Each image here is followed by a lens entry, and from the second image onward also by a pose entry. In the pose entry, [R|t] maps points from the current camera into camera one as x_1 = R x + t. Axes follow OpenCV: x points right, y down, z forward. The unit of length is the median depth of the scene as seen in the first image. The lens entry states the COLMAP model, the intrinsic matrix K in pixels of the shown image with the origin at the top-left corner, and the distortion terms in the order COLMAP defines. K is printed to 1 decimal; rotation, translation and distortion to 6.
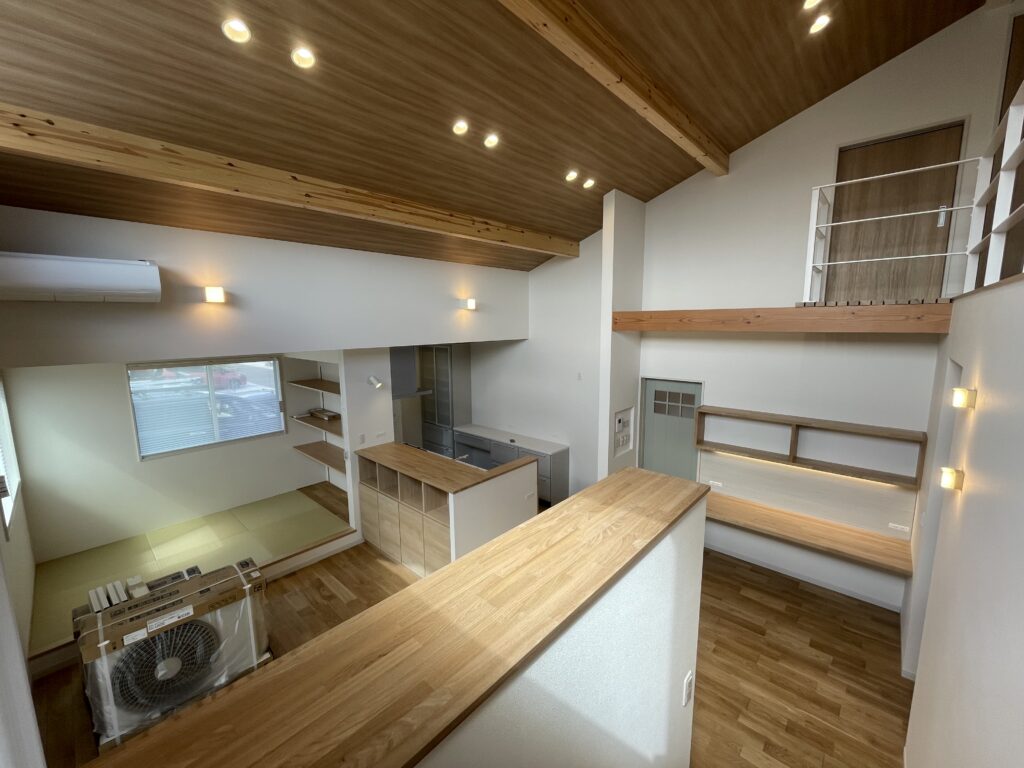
lens RADIAL K [[421.2, 0, 517.6], [0, 421.2, 379.2], [0, 0, 1]] dist [-0.001792, -0.000317]
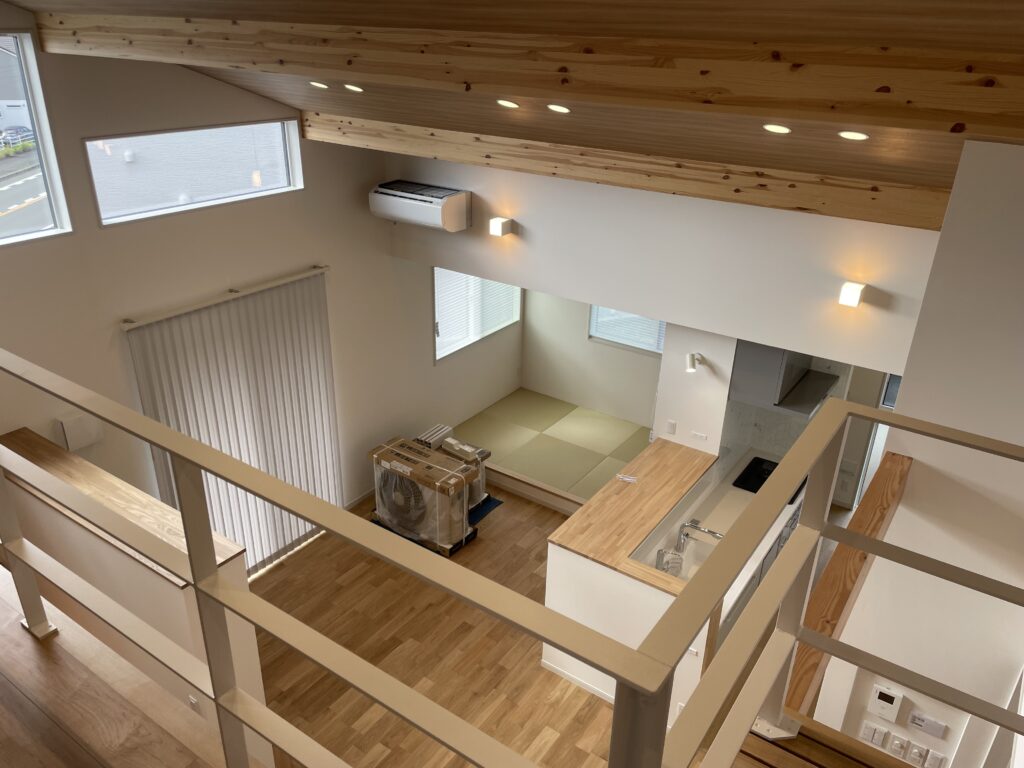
lens RADIAL K [[778.1, 0, 512.0], [0, 778.1, 384.0], [0, 0, 1]] dist [0.005007, -0.001609]
pose [[0.134201, 0.430810, -0.892408, 1.108672], [-0.162707, 0.897912, 0.408999, -0.626256], [0.977505, 0.090312, 0.190597, 0.701487]]
